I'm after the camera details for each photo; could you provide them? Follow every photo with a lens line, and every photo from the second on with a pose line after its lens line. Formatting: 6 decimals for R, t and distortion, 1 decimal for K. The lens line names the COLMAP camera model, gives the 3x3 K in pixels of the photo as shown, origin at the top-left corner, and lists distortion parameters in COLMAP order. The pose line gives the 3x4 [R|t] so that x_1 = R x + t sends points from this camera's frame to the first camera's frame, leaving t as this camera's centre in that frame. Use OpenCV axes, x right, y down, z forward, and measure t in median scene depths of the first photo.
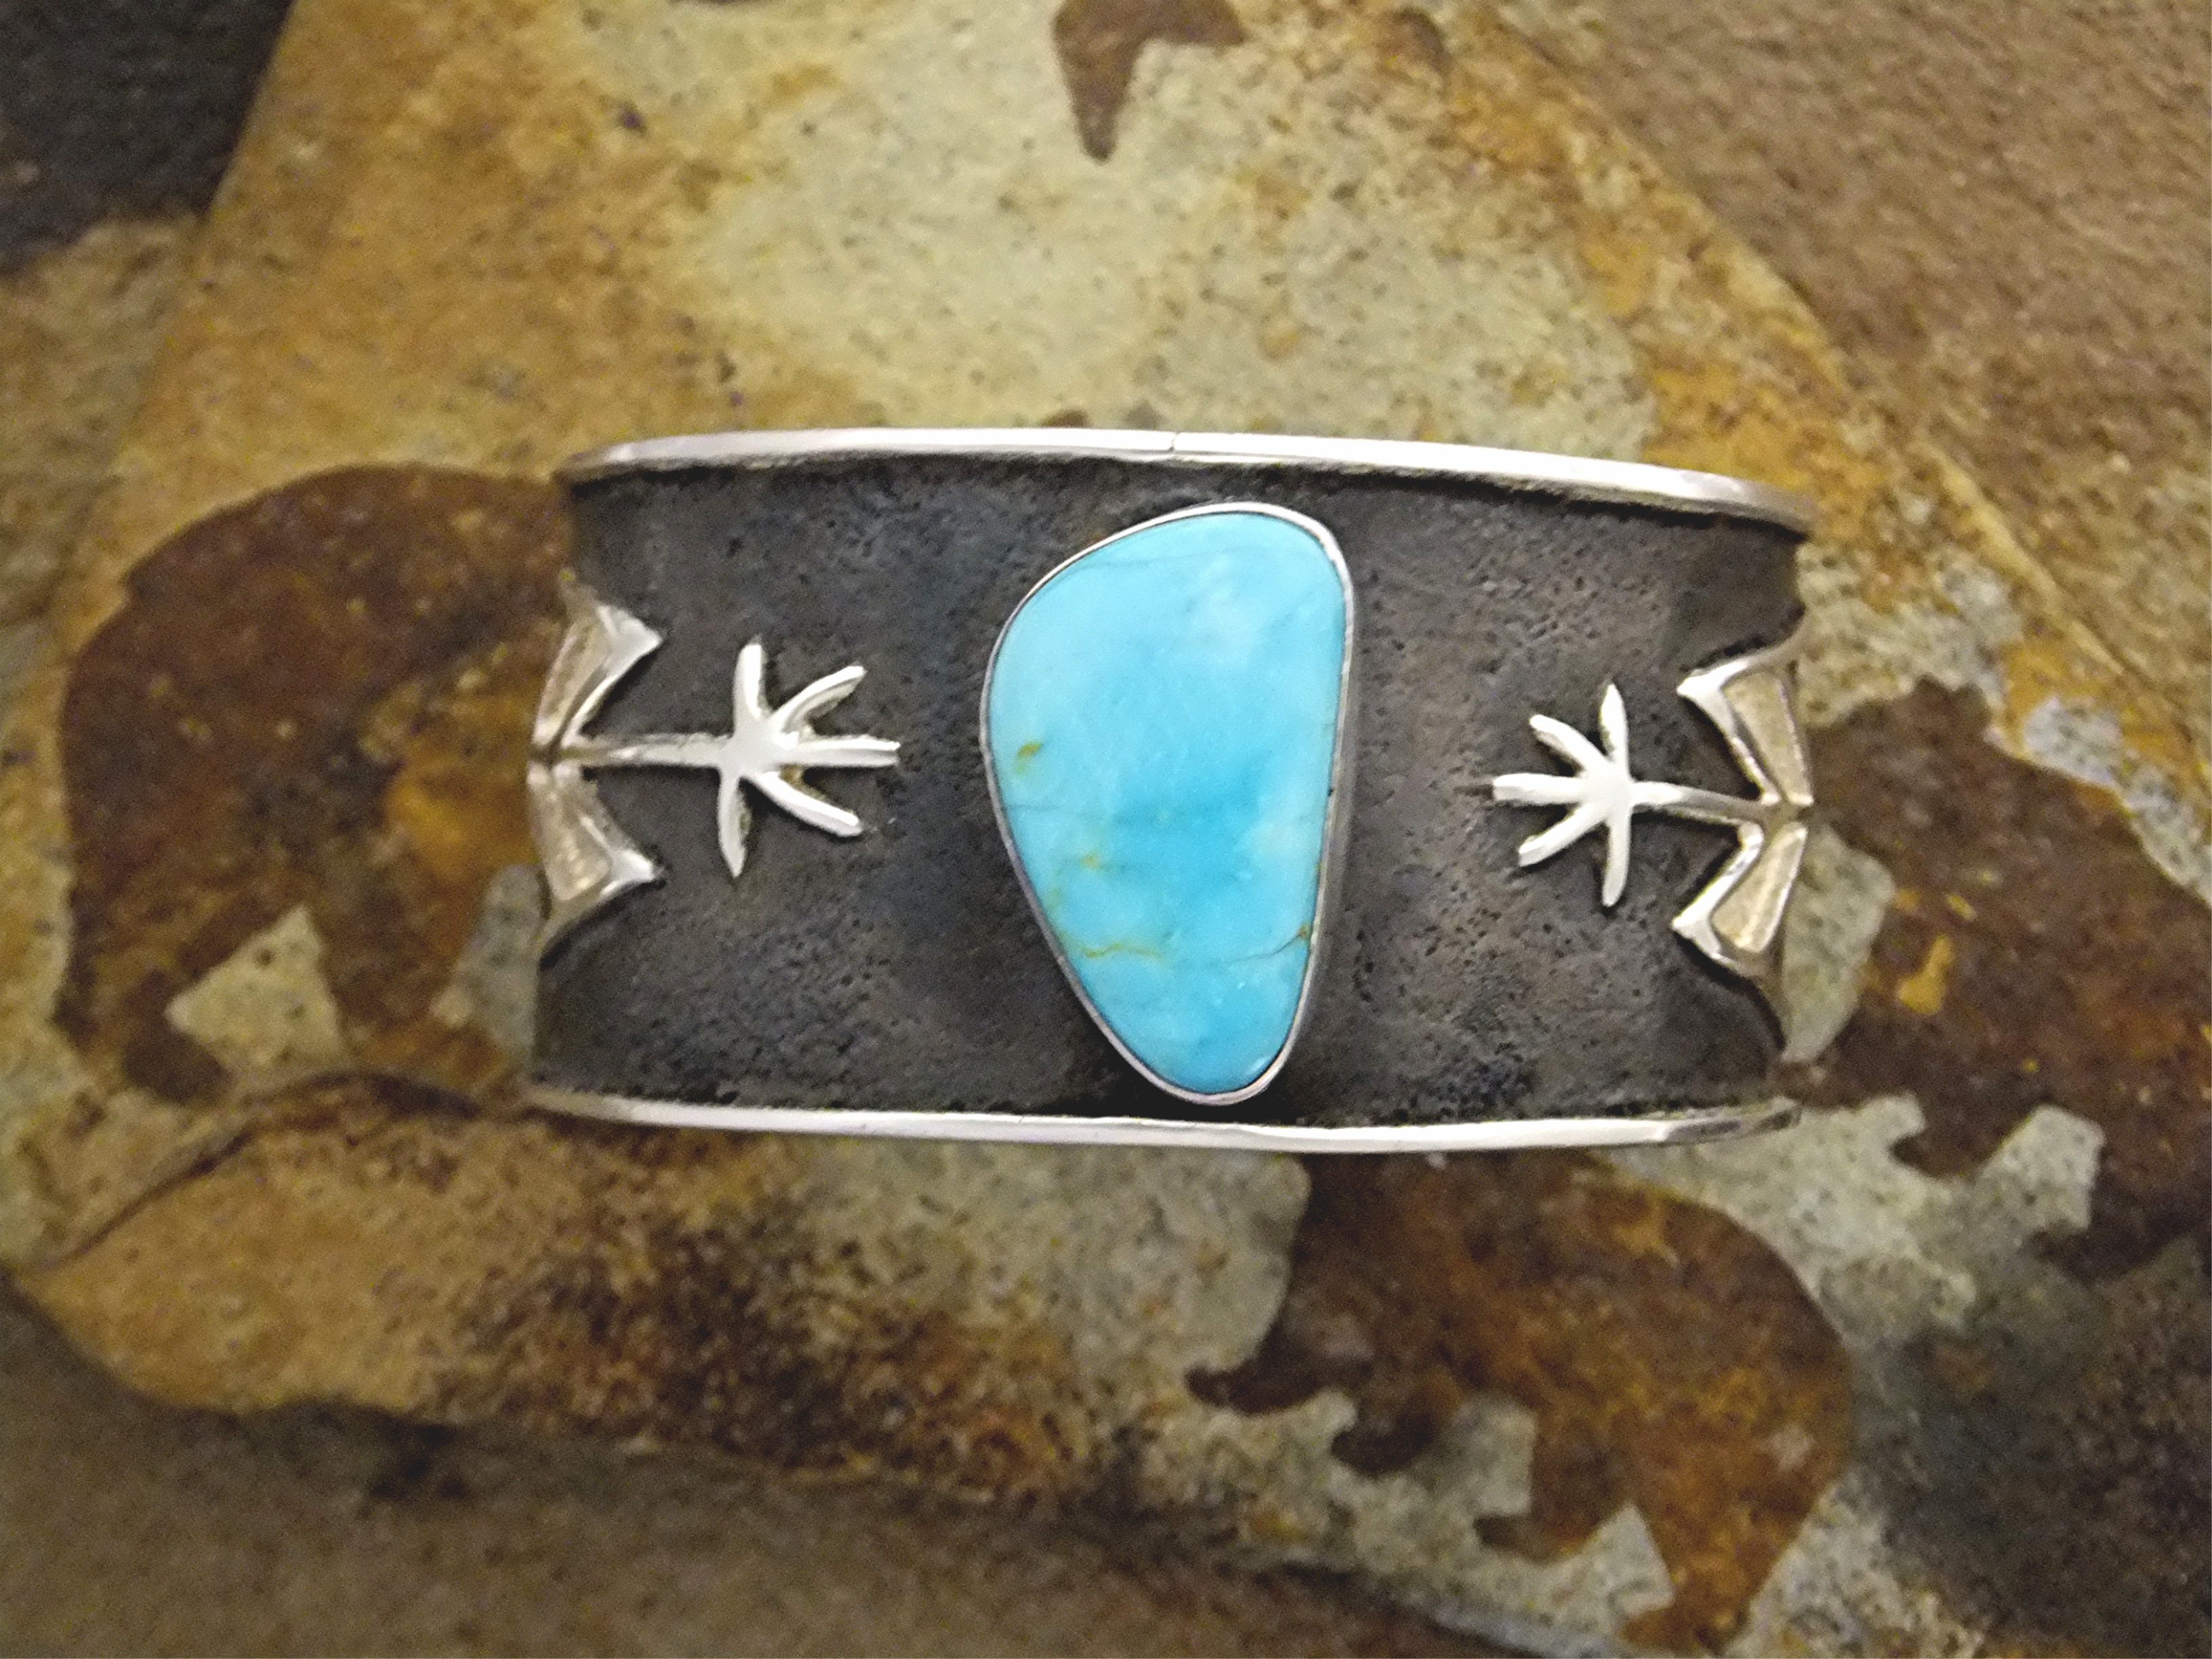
lens RADIAL K [[4697.8, 0, 1090.4], [0, 4697.8, 825.1], [0, 0, 1]] dist [0.214359, 0.000000]
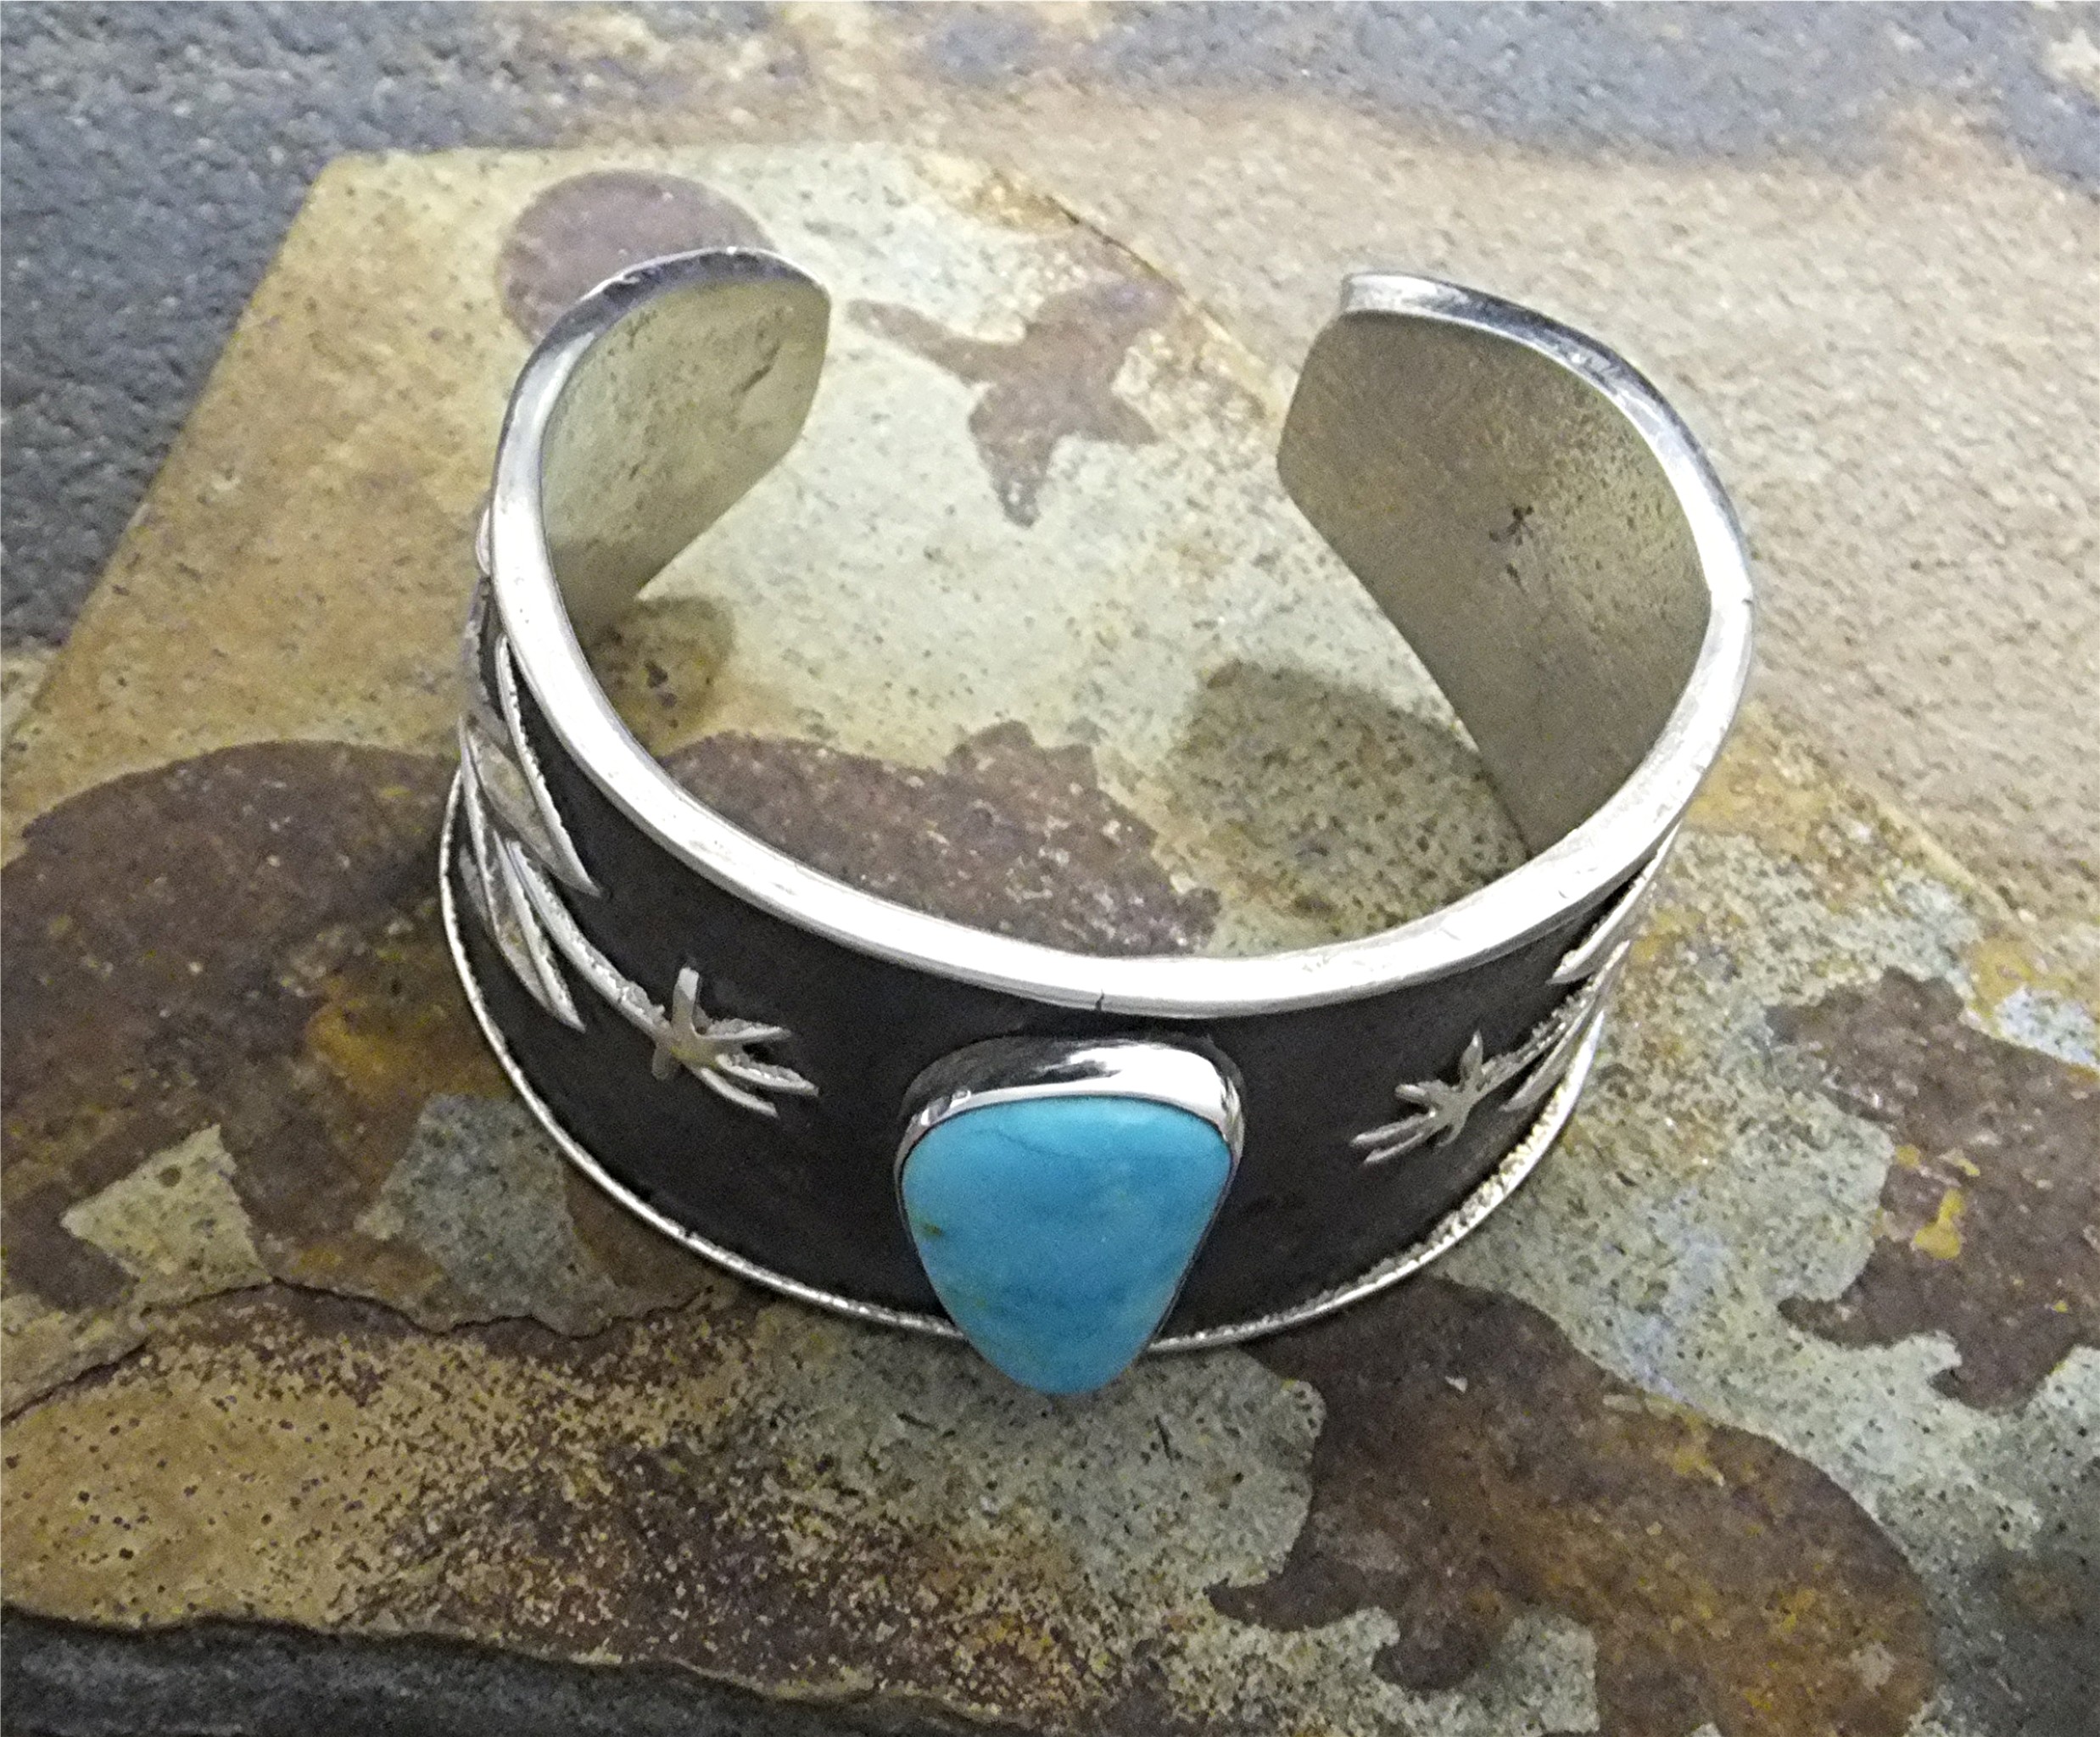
lens RADIAL K [[6253.3, 0, 1062.8], [0, 6253.3, 872.3], [0, 0, 1]] dist [0.257712, 0.000000]
pose [[0.984790, 0.037262, 0.169709, -0.212762], [0.066196, 0.822609, -0.564742, 0.671684], [-0.160647, 0.567386, 0.807630, -0.032489]]
